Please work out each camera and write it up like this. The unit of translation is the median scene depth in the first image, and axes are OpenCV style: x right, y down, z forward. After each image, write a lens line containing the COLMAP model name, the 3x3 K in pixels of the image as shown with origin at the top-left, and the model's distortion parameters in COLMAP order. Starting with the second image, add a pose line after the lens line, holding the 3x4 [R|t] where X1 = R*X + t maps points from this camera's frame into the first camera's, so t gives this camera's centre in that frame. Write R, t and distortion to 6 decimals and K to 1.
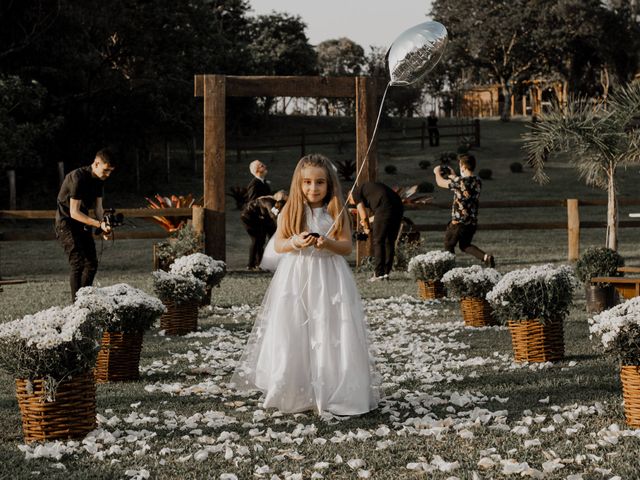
lens RADIAL K [[1215.8, 0, 320.0], [0, 1215.8, 240.0], [0, 0, 1]] dist [-0.084072, -0.129471]
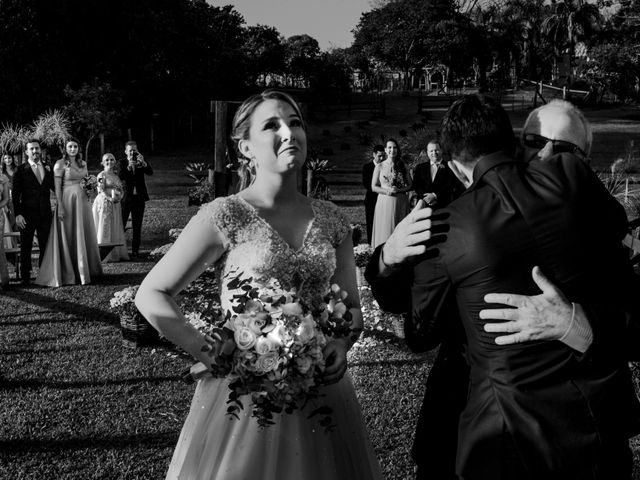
lens RADIAL K [[888.0, 0, 294.5], [0, 888.0, 200.2], [0, 0, 1]] dist [-0.094427, 0.012171]
pose [[0.999683, 0.024960, 0.003274, 0.043986], [-0.025099, 0.998268, 0.053210, -0.096104], [-0.001940, -0.053276, 0.998578, -0.659071]]
